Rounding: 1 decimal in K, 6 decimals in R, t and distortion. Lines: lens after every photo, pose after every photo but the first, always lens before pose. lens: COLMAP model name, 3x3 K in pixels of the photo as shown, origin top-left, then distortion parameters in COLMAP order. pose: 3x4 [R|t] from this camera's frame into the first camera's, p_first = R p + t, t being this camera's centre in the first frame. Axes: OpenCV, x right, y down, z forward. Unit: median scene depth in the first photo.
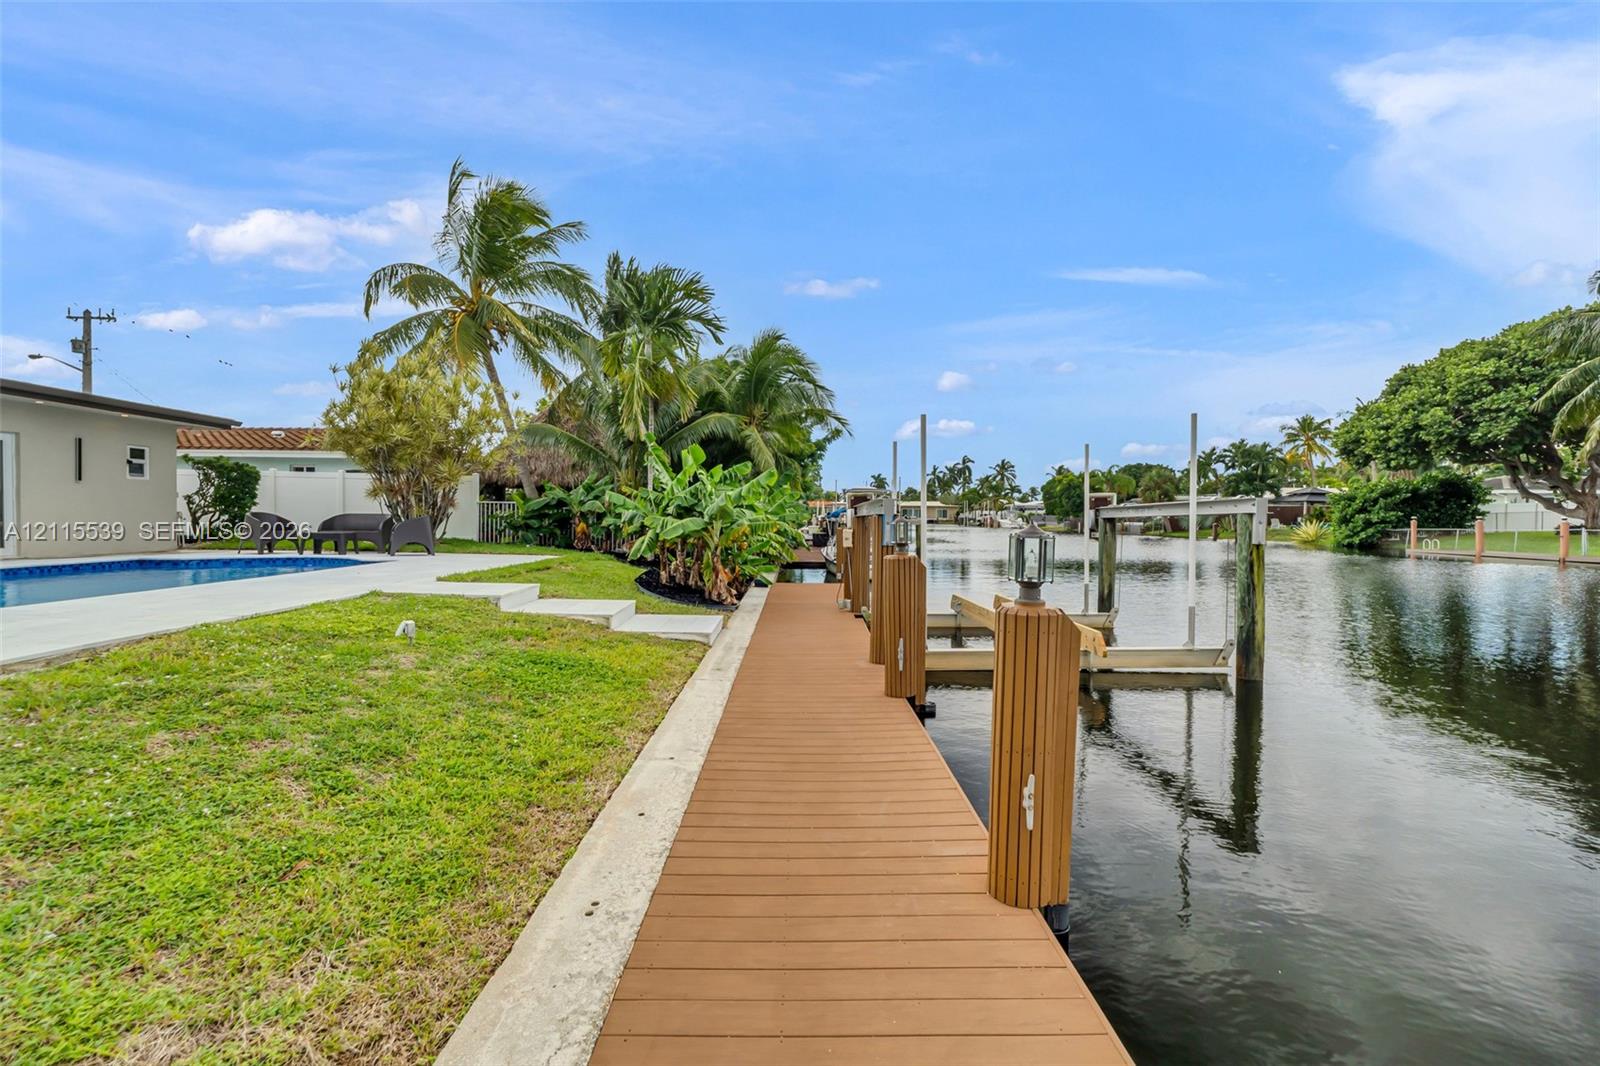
lens RADIAL K [[682.8, 0, 803.9], [0, 682.8, 525.6], [0, 0, 1]] dist [-0.002932, 0.000229]
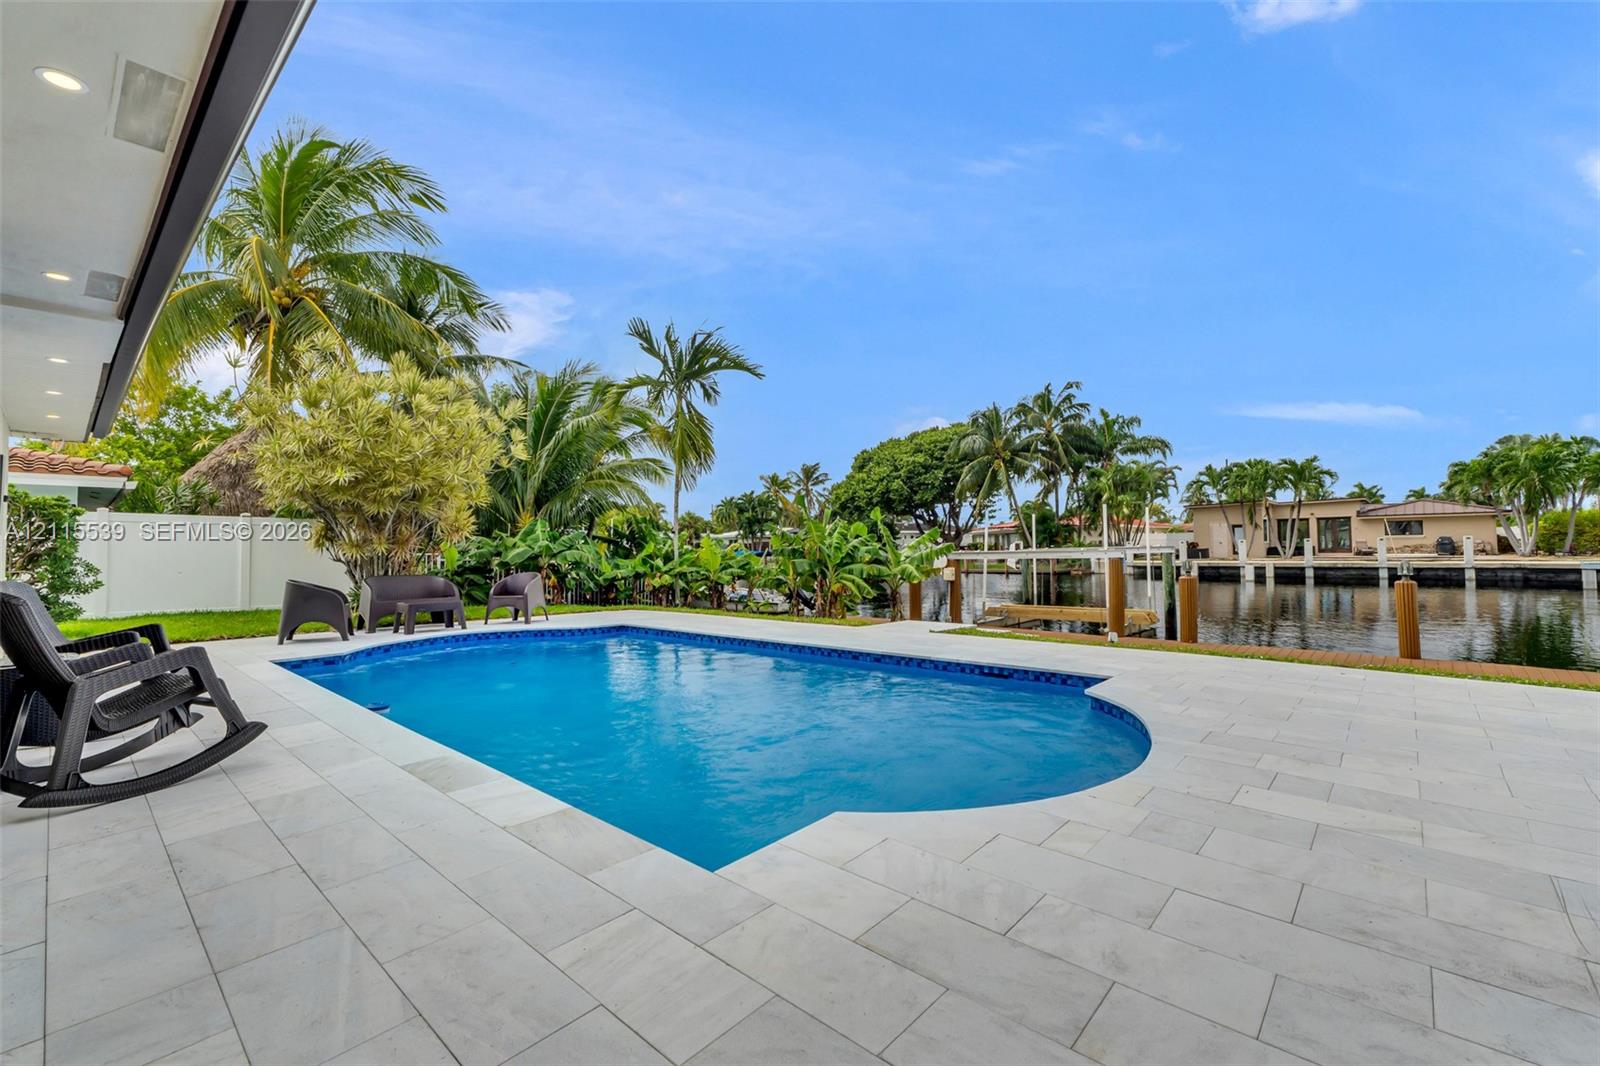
lens RADIAL K [[677.6, 0, 800.1], [0, 677.6, 538.5], [0, 0, 1]] dist [-0.007276, -0.000148]
pose [[0.691829, -0.007474, 0.722022, -0.355640], [0.030898, 0.999337, -0.019262, -0.012203], [-0.721400, 0.035635, 0.691601, 0.068784]]
